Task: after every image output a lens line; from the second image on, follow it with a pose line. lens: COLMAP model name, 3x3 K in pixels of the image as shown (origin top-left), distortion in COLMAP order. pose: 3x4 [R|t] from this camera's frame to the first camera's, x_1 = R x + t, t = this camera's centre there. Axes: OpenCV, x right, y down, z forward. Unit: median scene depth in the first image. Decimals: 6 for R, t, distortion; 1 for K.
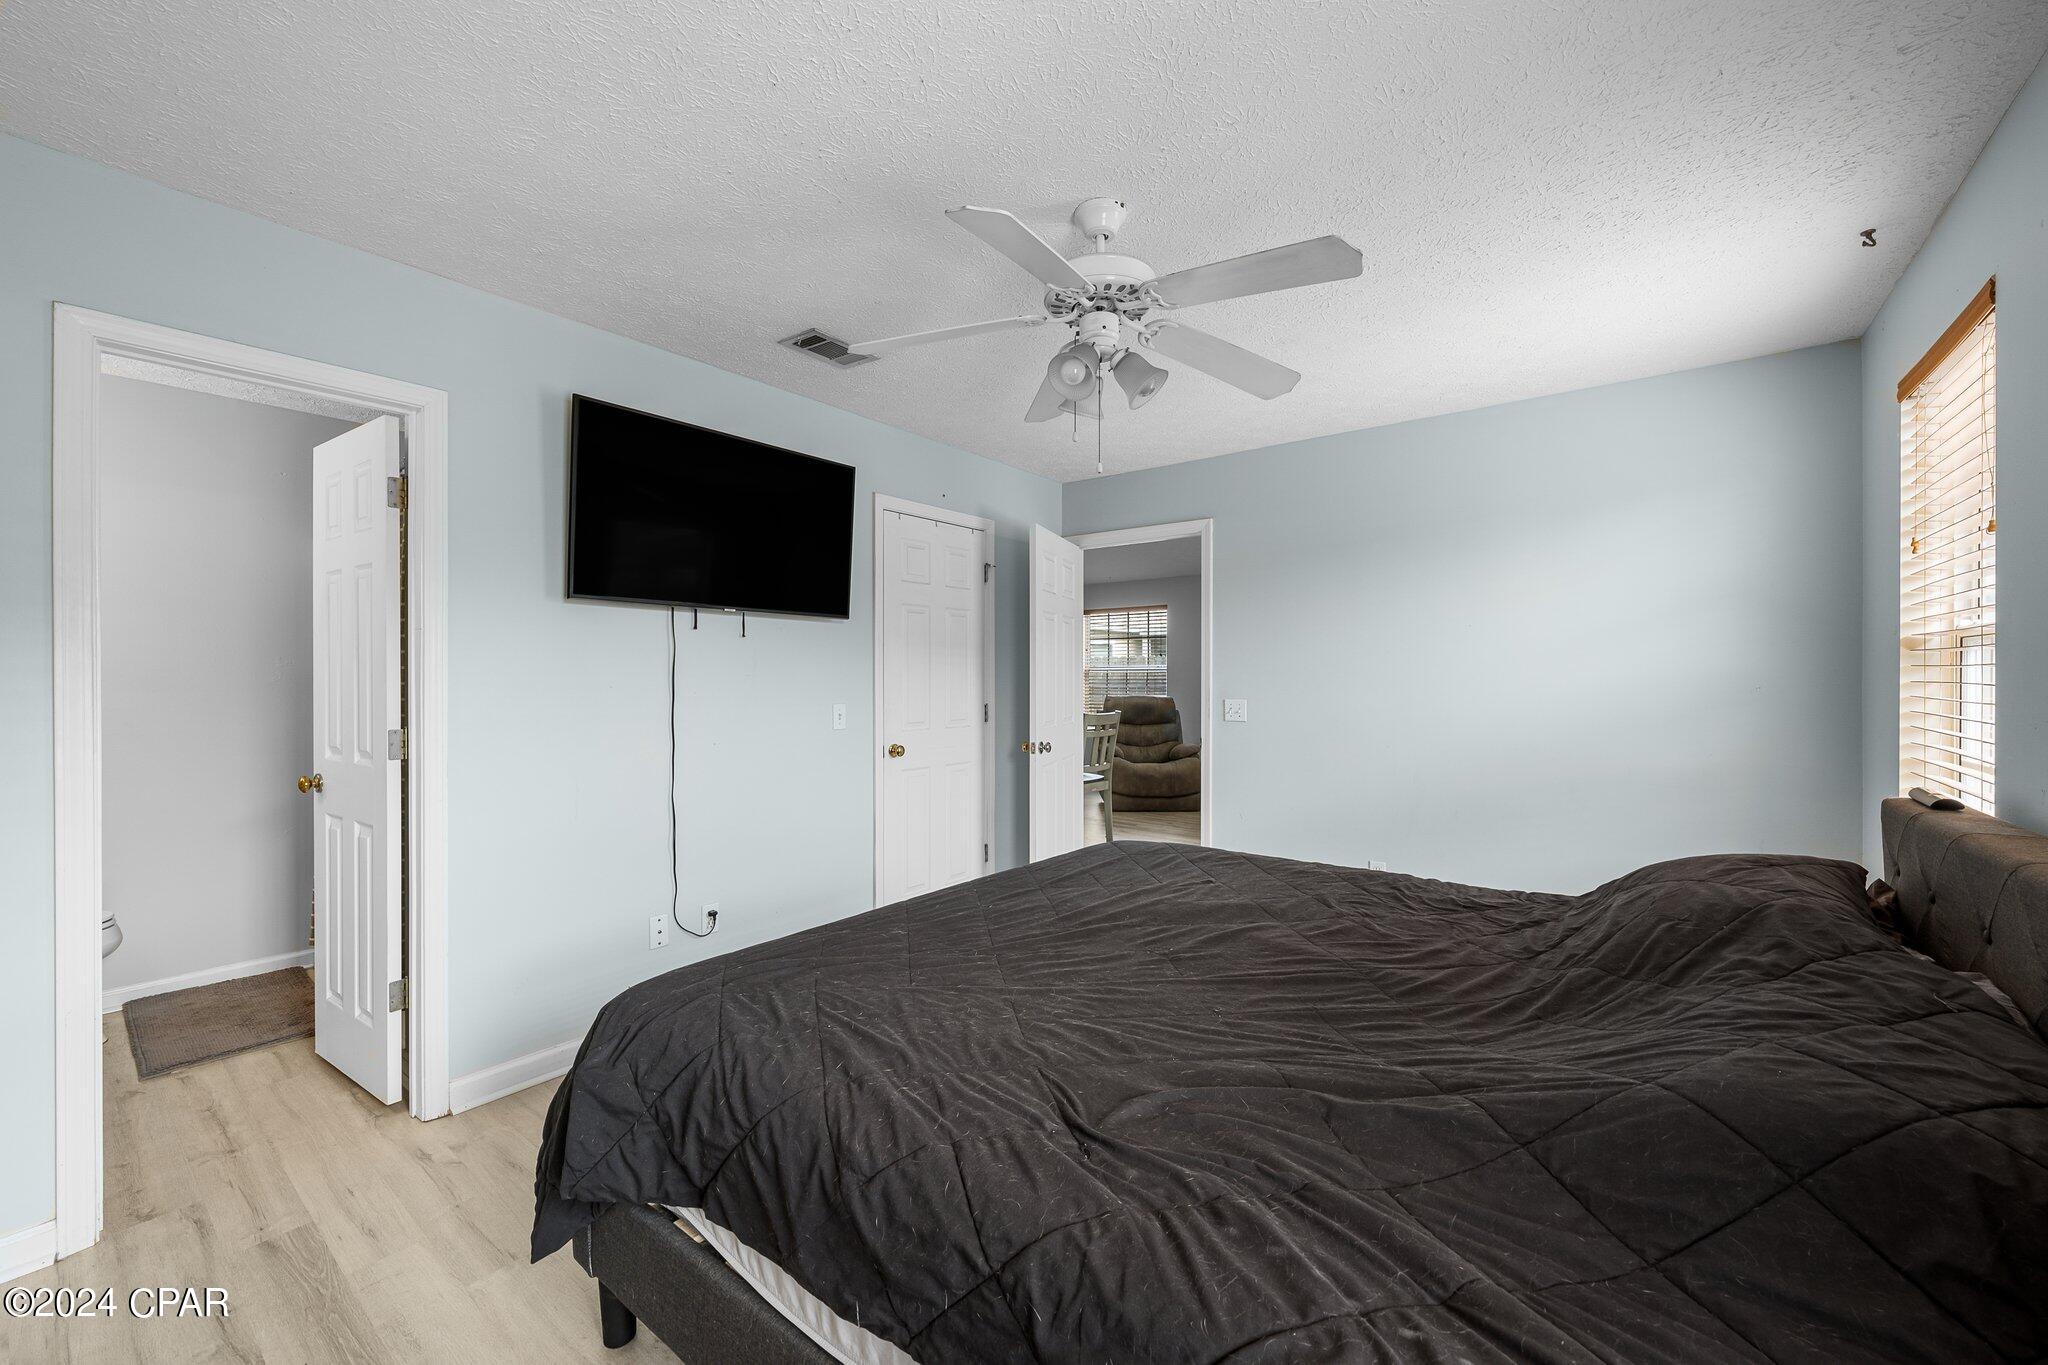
lens RADIAL K [[812.3, 0, 1025.9], [0, 812.3, 671.1], [0, 0, 1]] dist [-0.009122, 0.000377]
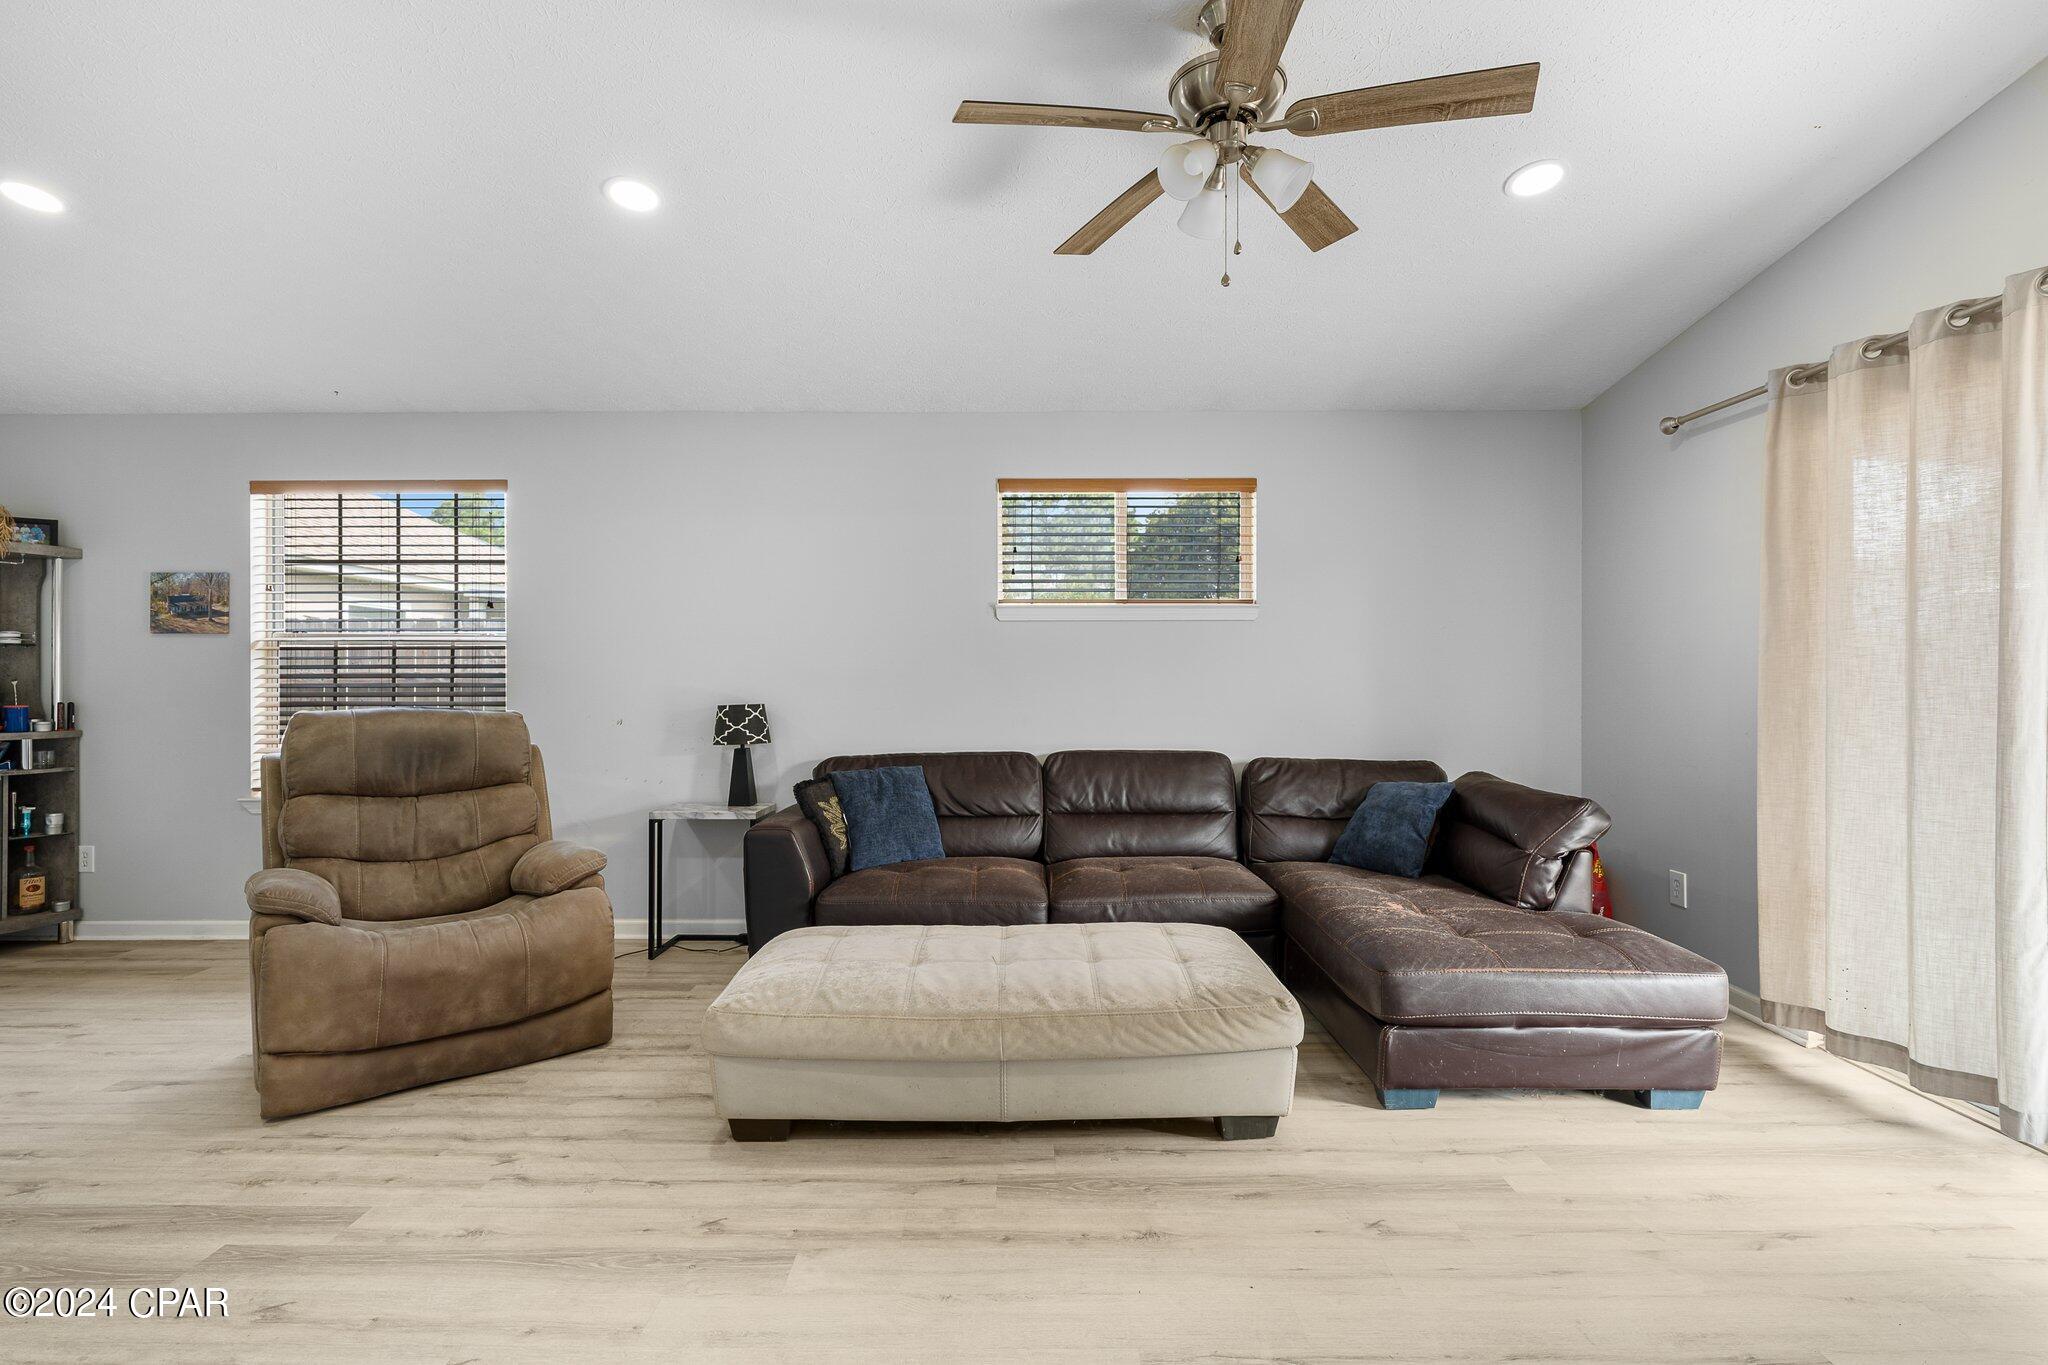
lens RADIAL K [[952.0, 0, 1015.4], [0, 952.0, 679.8], [0, 0, 1]] dist [0.002114, -0.000109]
pose [[0.797838, -0.003964, 0.602858, 0.101833], [0.002685, 0.999992, 0.003022, 0.015930], [-0.602865, -0.000792, 0.797842, 0.532779]]
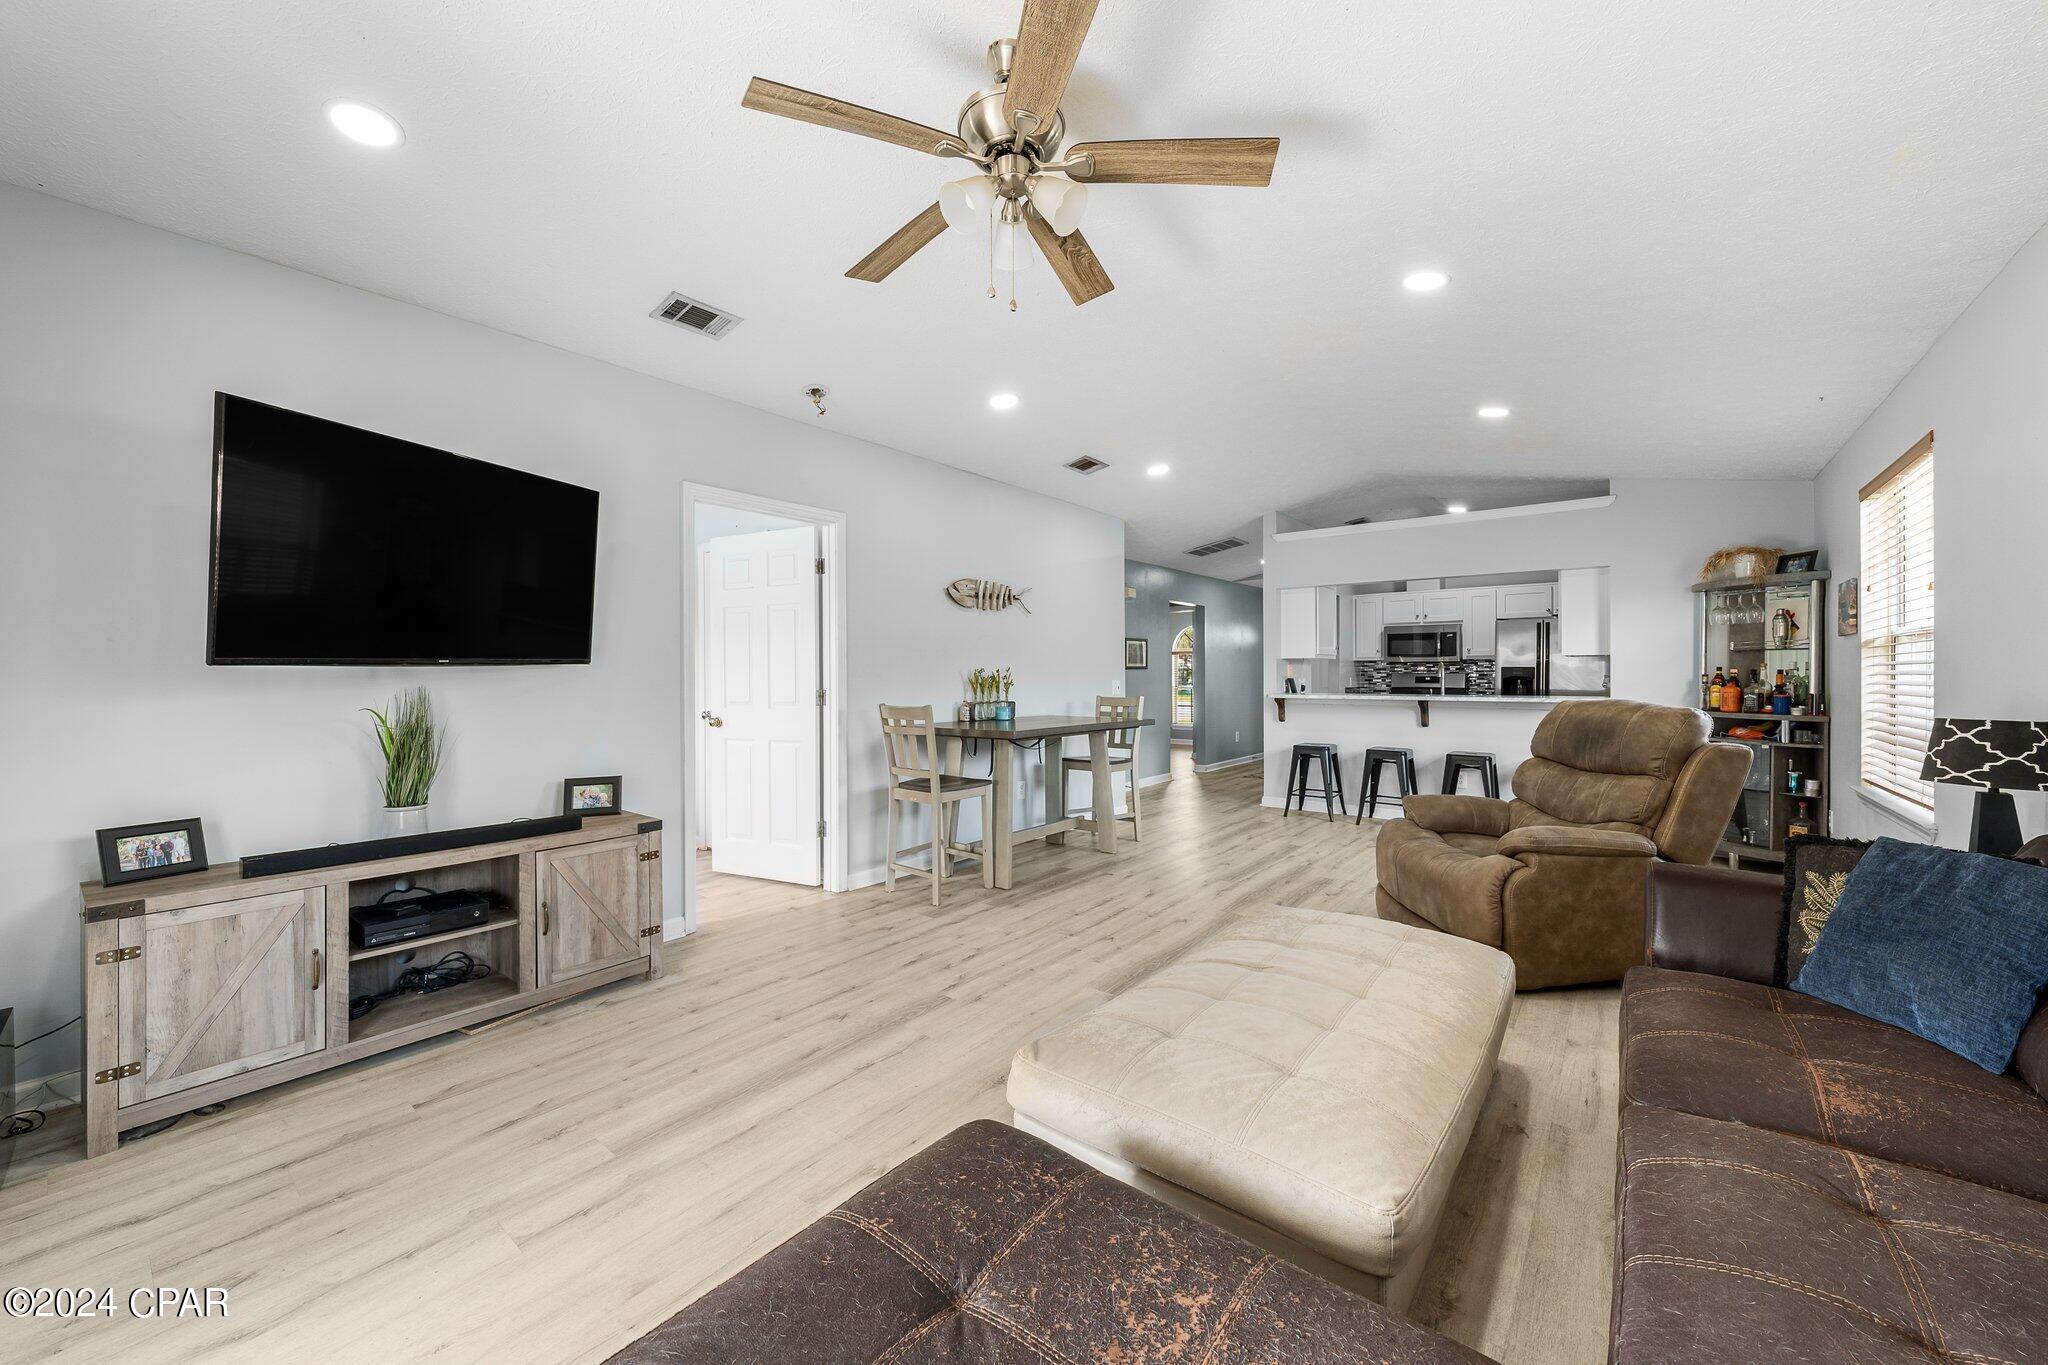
lens RADIAL K [[759.6, 0, 1012.8], [0, 759.6, 685.9], [0, 0, 1]] dist [0.000149, -0.000026]
pose [[-0.024546, 0.014055, -0.999600, 0.550120], [-0.002744, 0.999896, 0.014126, 0.017203], [0.999695, 0.003090, -0.024505, 0.723664]]
